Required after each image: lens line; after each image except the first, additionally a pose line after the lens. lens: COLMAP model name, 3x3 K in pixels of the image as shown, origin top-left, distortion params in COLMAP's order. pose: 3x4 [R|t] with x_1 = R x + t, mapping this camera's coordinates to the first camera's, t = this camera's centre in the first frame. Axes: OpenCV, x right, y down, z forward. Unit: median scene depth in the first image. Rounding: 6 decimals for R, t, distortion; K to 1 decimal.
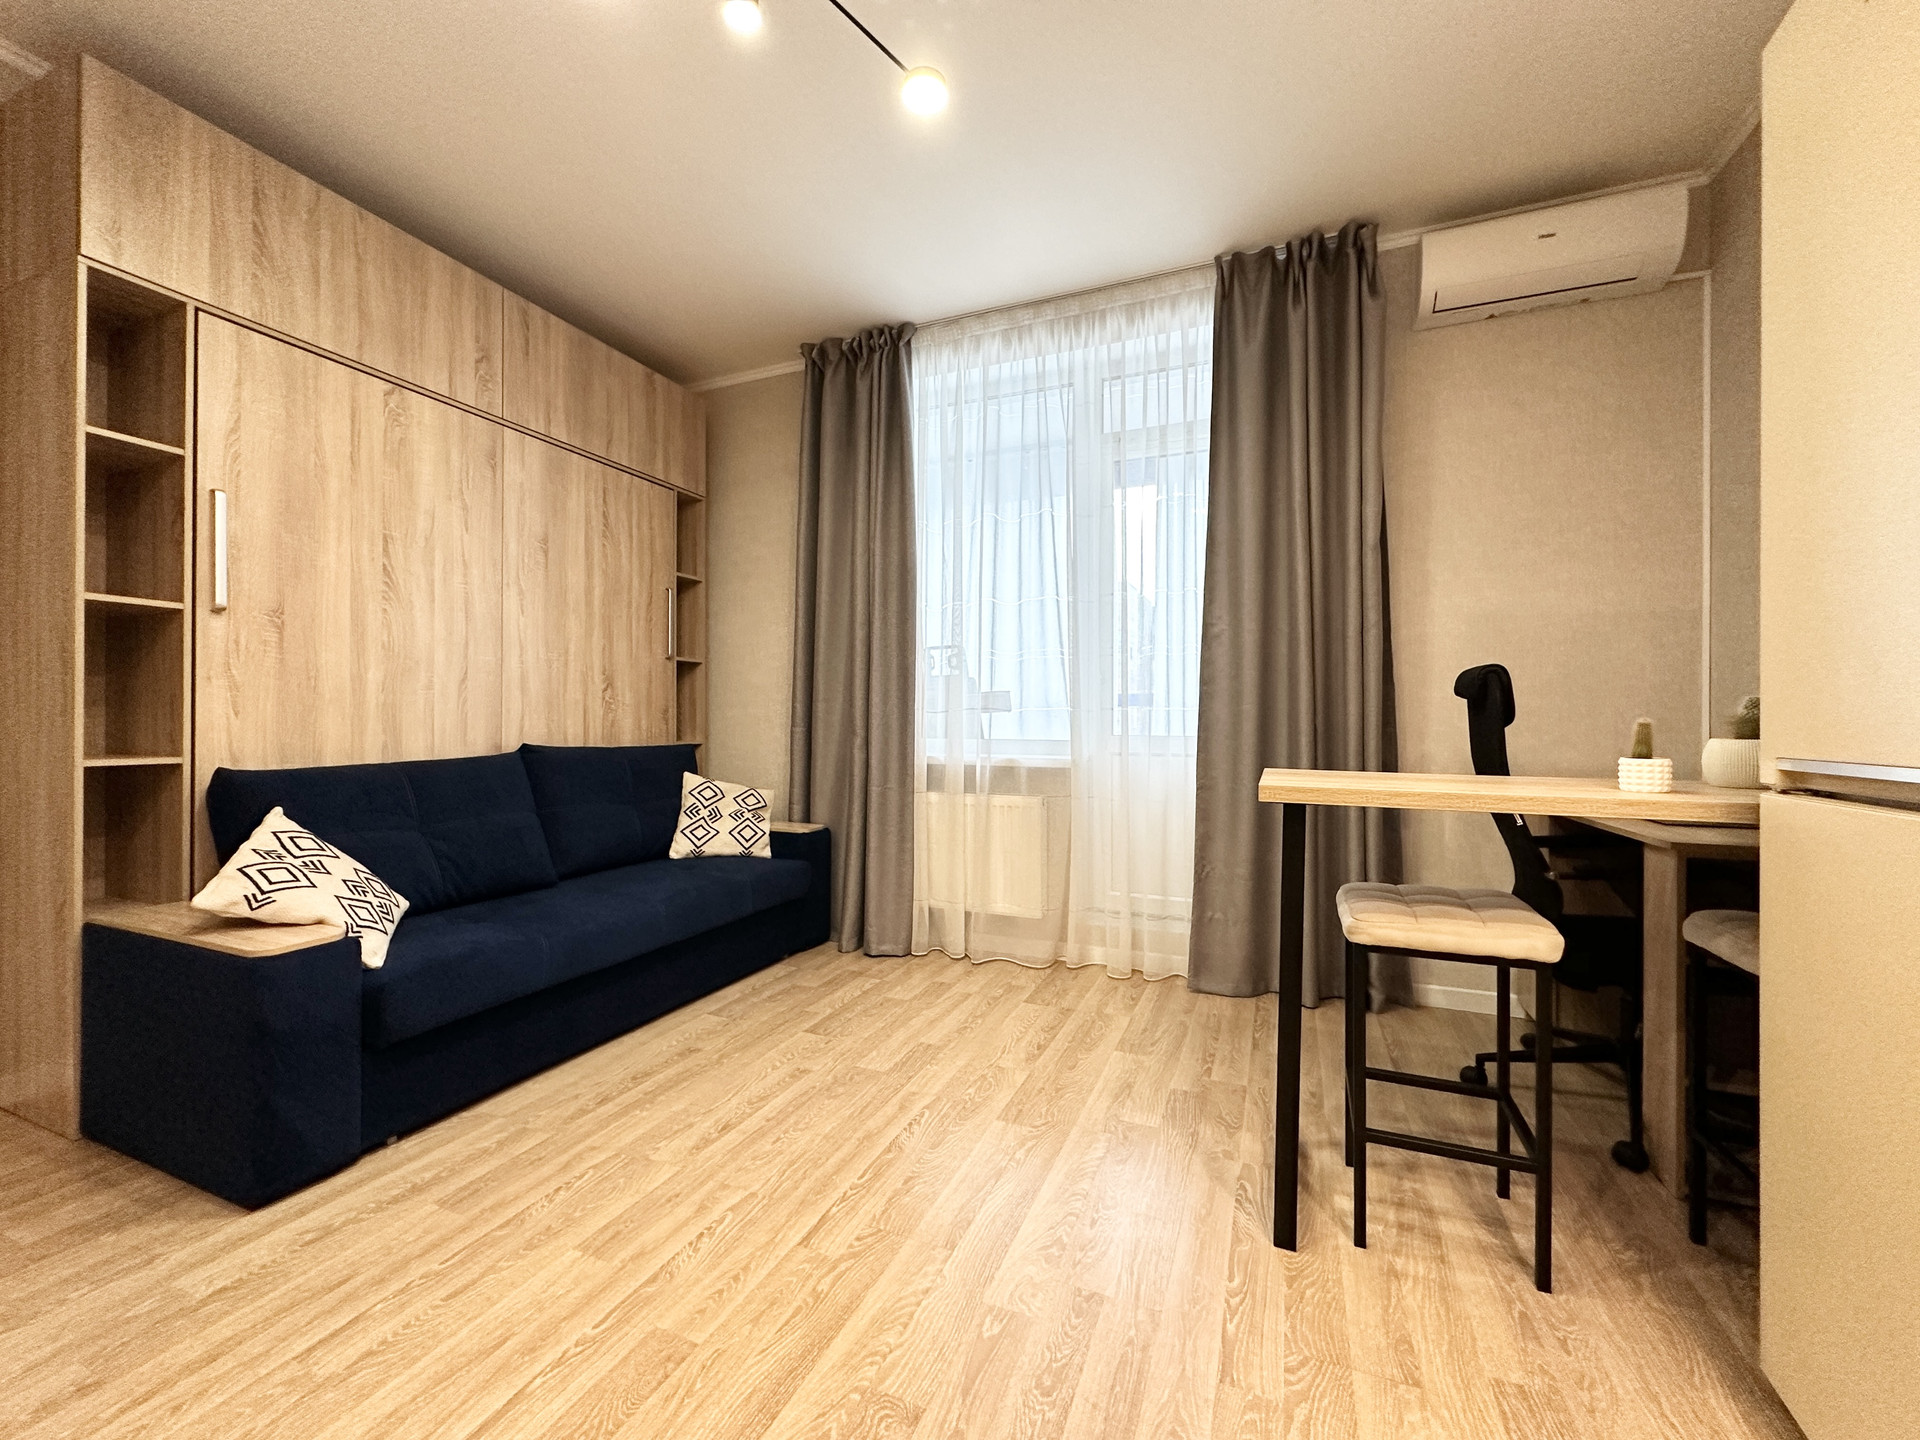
lens RADIAL K [[754.3, 0, 955.9], [0, 754.3, 717.6], [0, 0, 1]] dist [-0.004513, 0.000375]
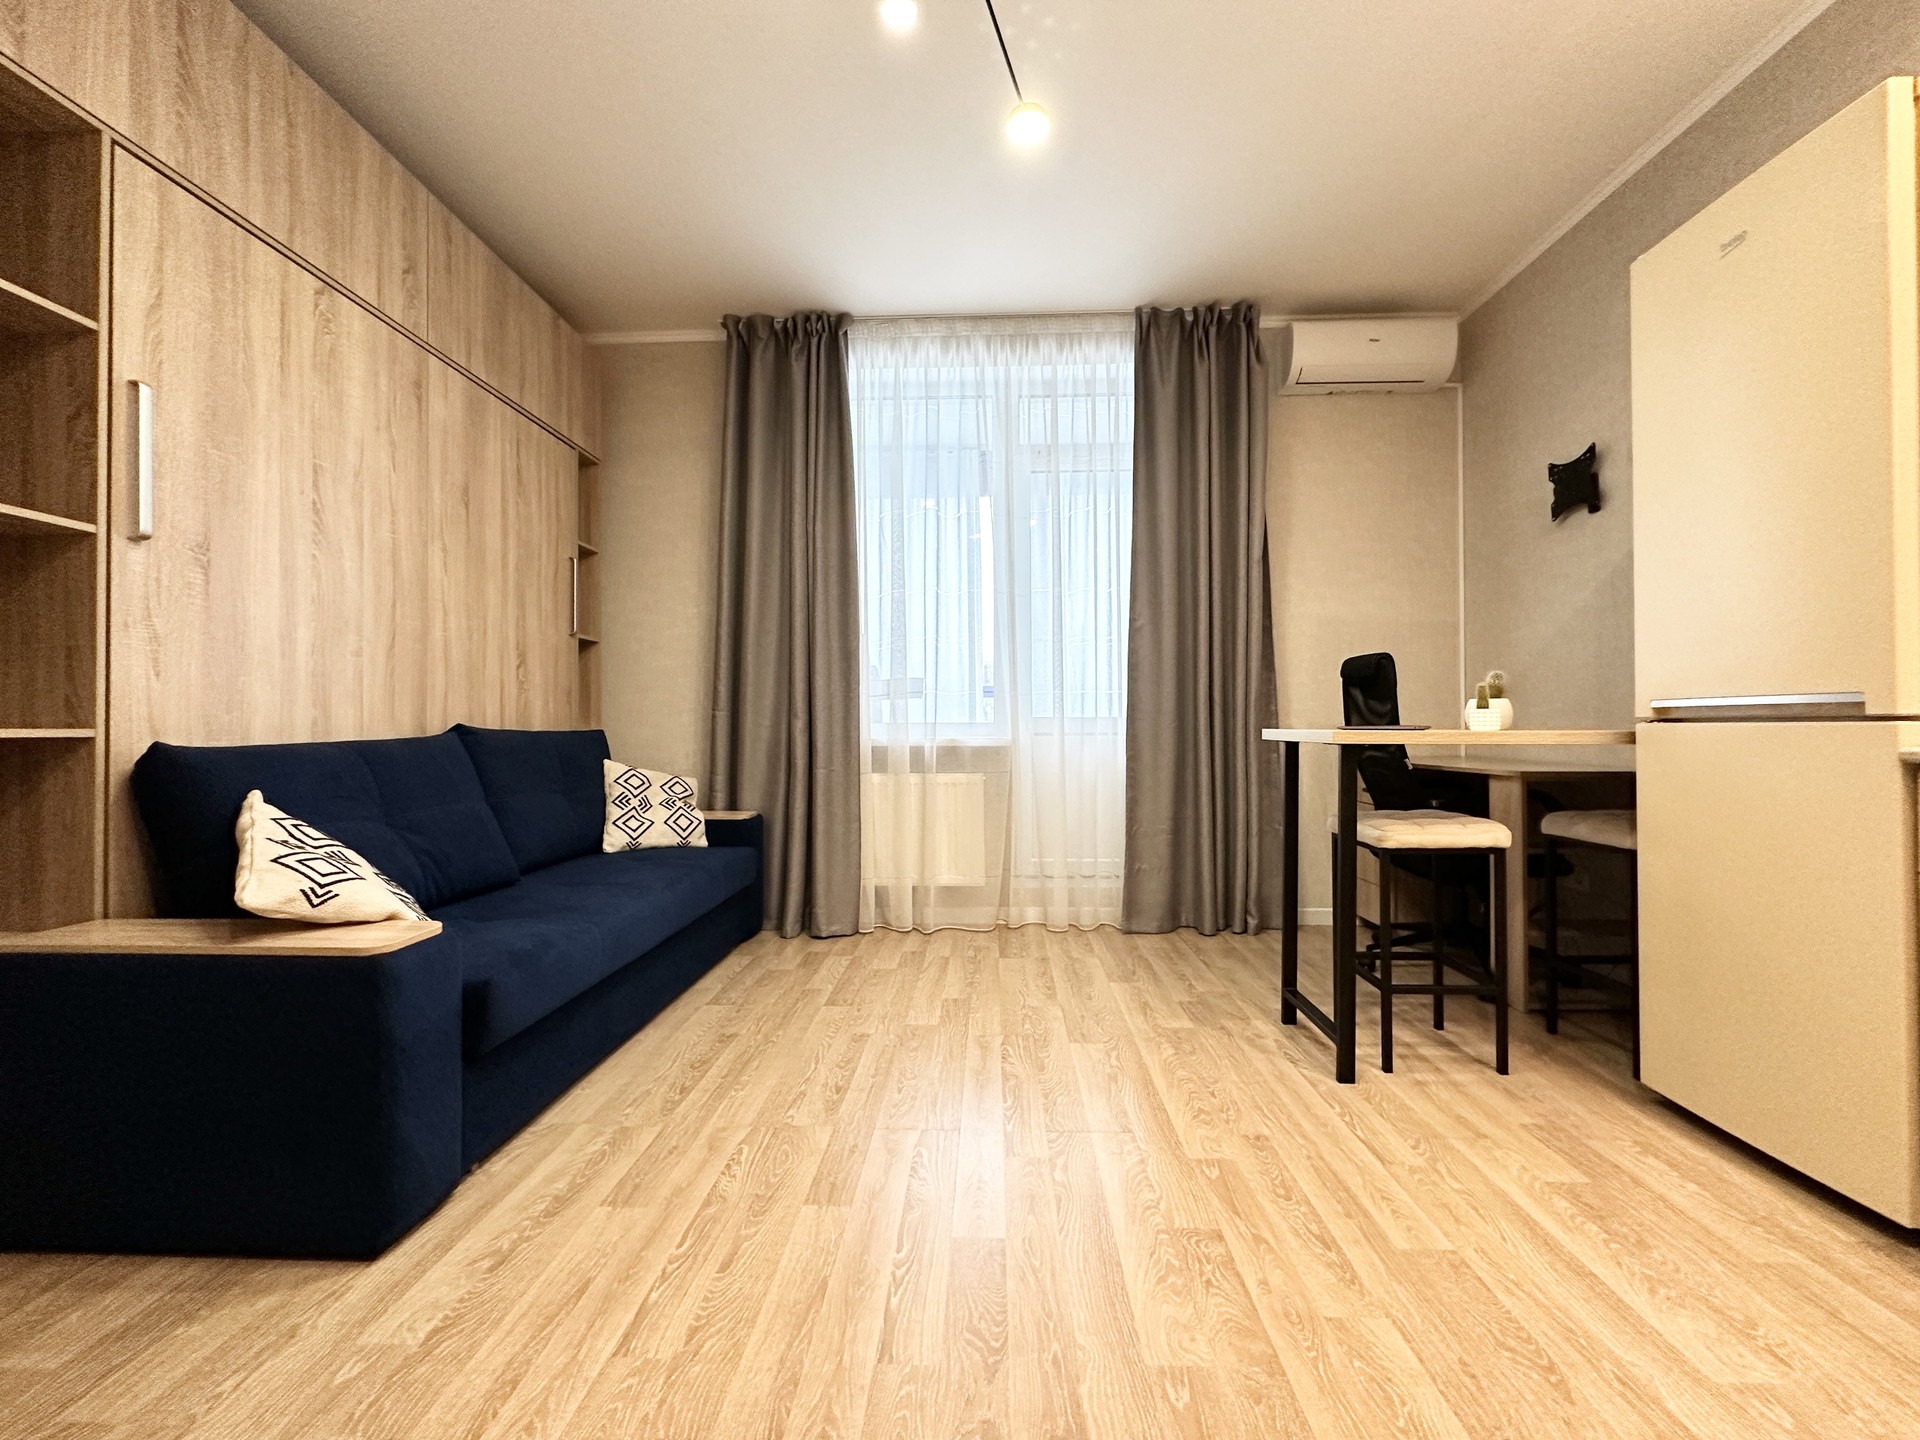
lens RADIAL K [[754.6, 0, 953.2], [0, 754.6, 718.2], [0, 0, 1]] dist [-0.003840, 0.000266]
pose [[0.938995, -0.002809, 0.343920, -0.411415], [0.004934, 0.999974, -0.005304, 0.042985], [-0.343896, 0.006677, 0.938984, -0.004170]]
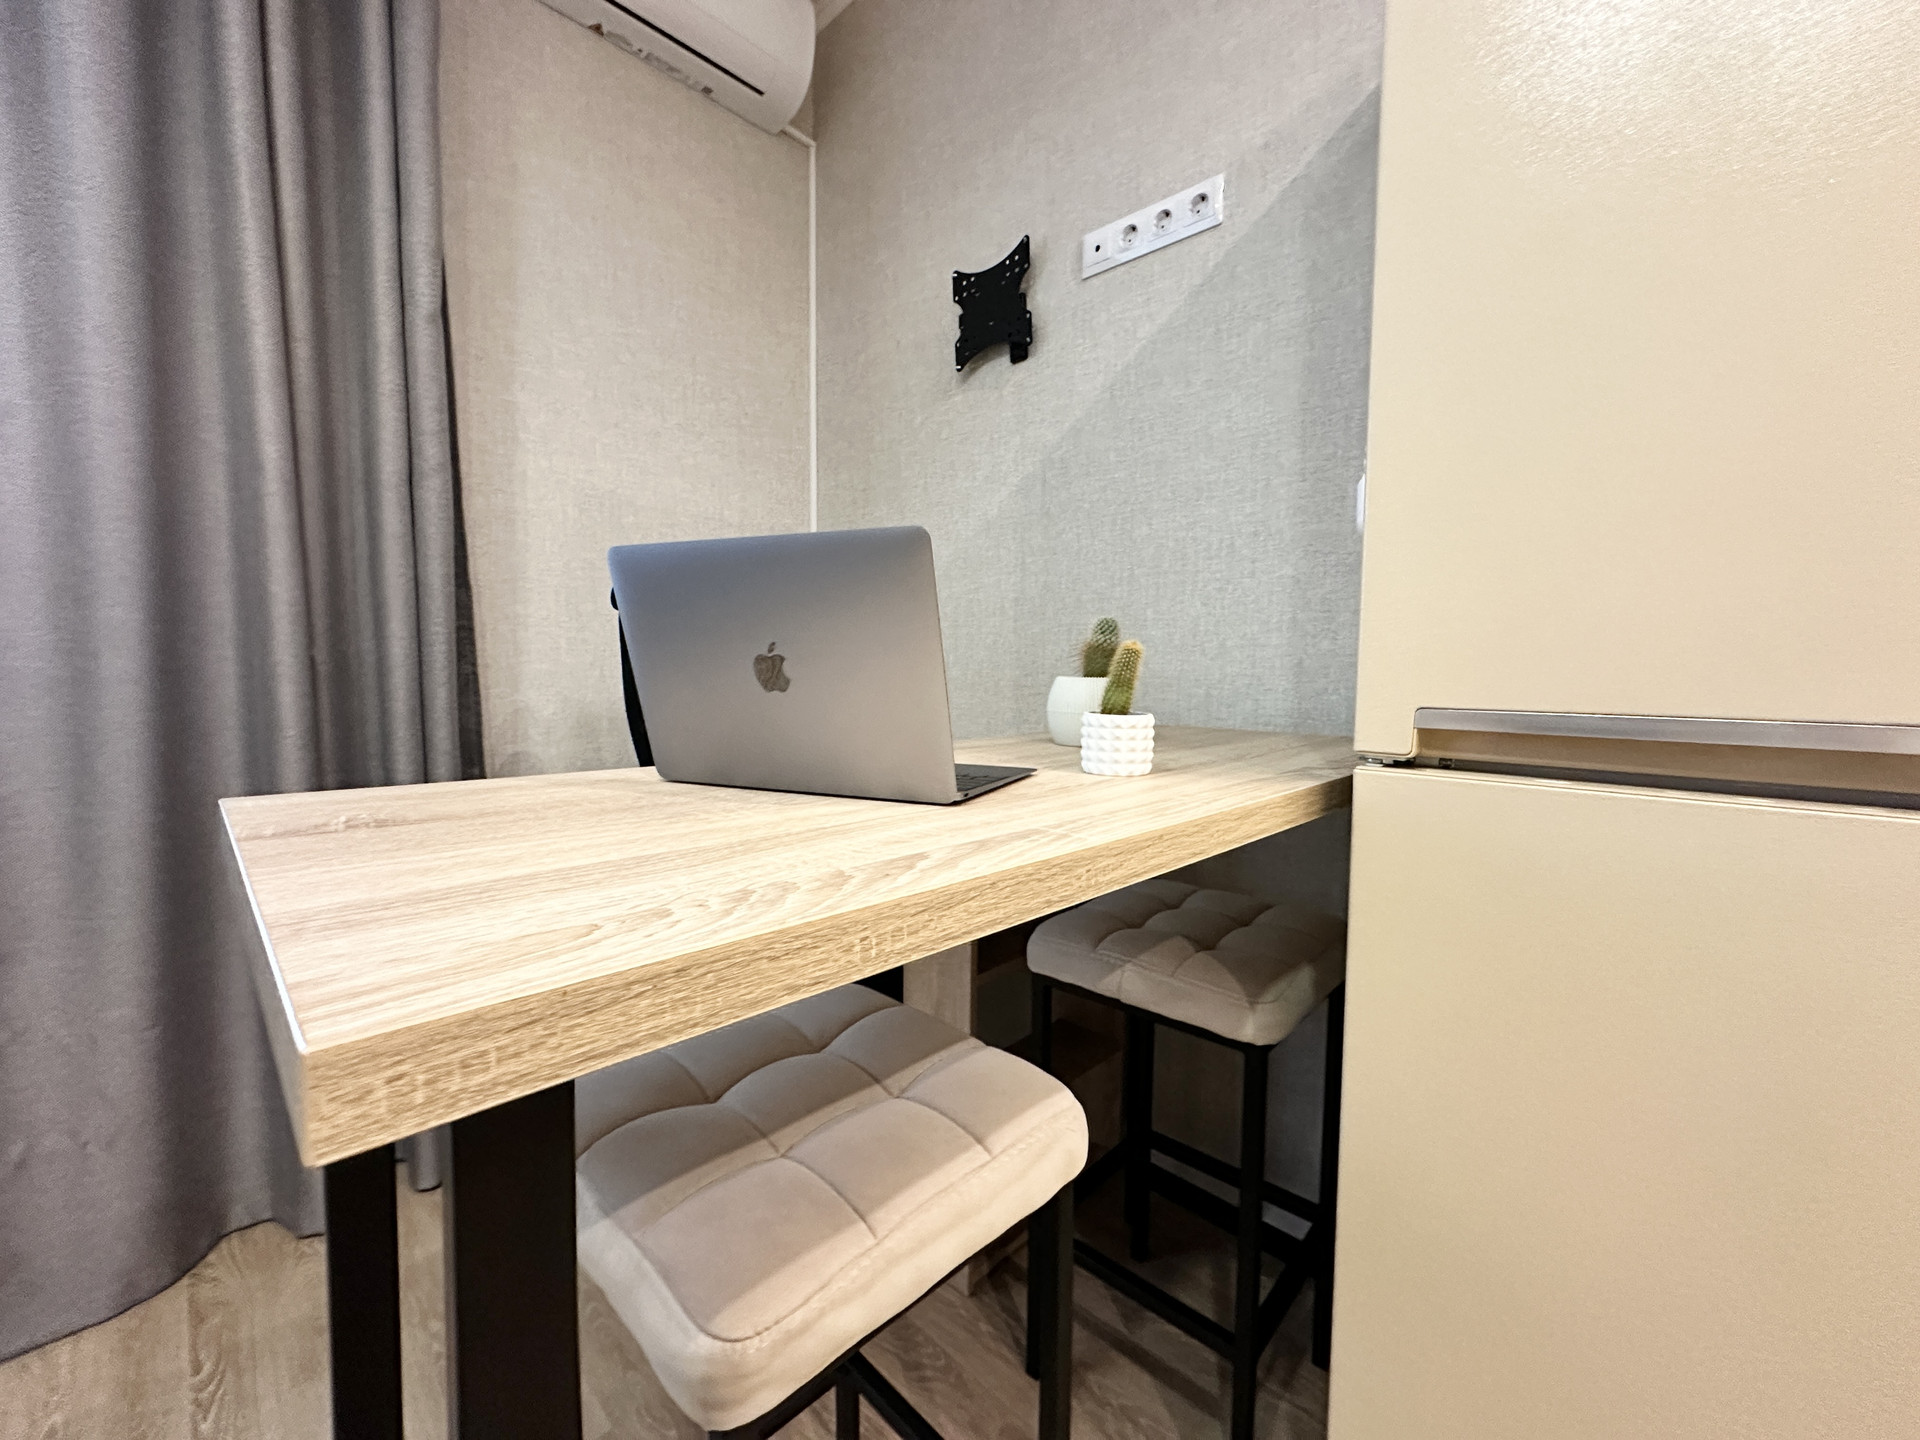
lens RADIAL K [[774.9, 0, 967.4], [0, 774.9, 719.6], [0, 0, 1]] dist [-0.005750, 0.000765]
pose [[0.354165, -0.060772, 0.933206, 0.193448], [-0.009165, 0.997613, 0.068445, 0.012032], [-0.935138, -0.032793, 0.352763, 0.516122]]
